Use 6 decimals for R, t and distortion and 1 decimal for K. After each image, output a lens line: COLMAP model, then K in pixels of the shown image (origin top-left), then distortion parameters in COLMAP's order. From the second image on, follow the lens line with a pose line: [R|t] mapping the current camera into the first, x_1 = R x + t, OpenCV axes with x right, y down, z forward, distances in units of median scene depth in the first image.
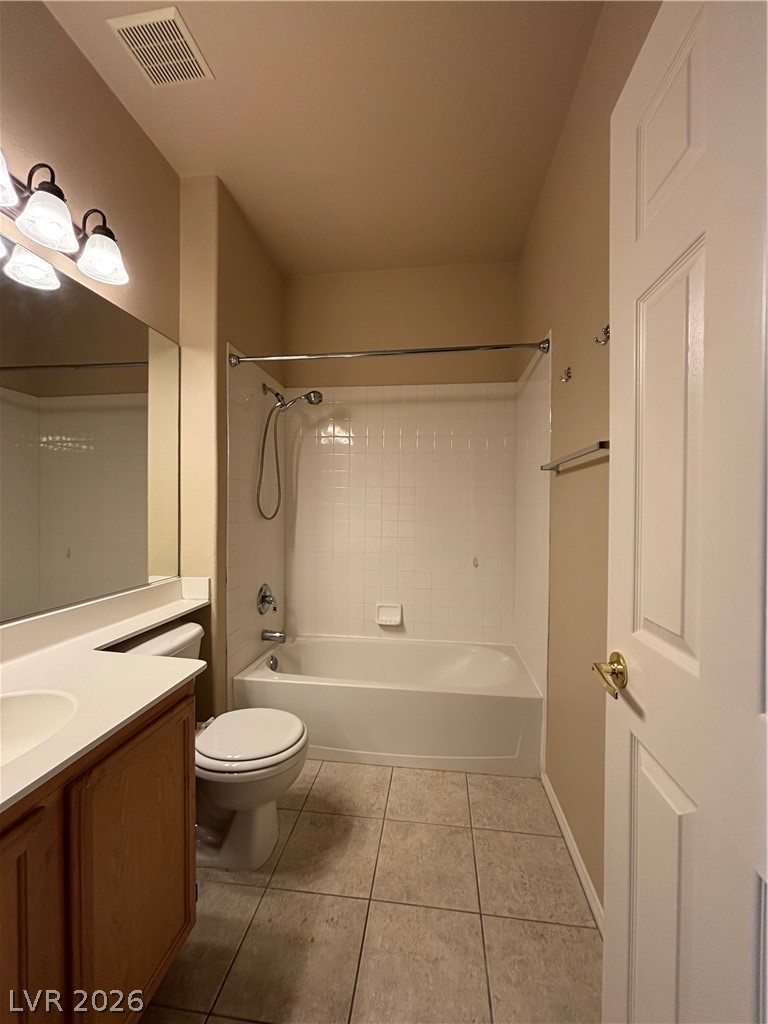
lens RADIAL K [[415.9, 0, 385.4], [0, 415.9, 511.3], [0, 0, 1]] dist [0.010501, -0.003583]
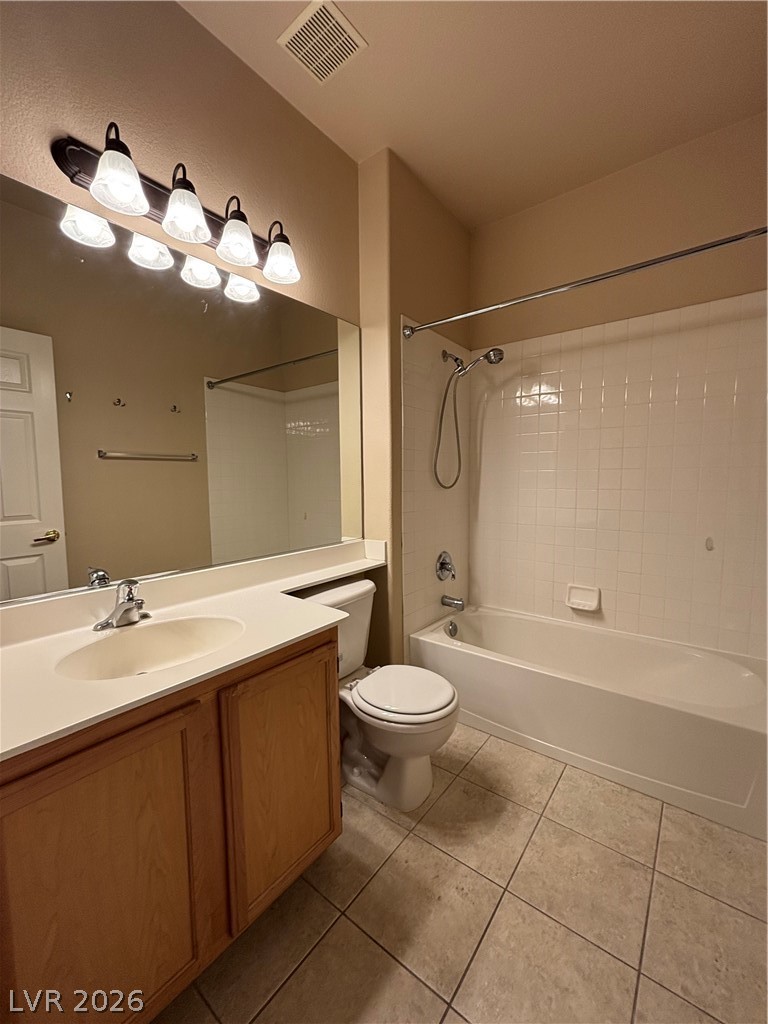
lens RADIAL K [[415.9, 0, 385.4], [0, 415.9, 511.3], [0, 0, 1]] dist [0.010501, -0.003583]
pose [[0.860591, 0.025612, -0.508653, 0.133824], [0.010560, 0.997623, 0.068099, 0.007051], [0.509188, -0.063977, 0.858274, 0.075724]]
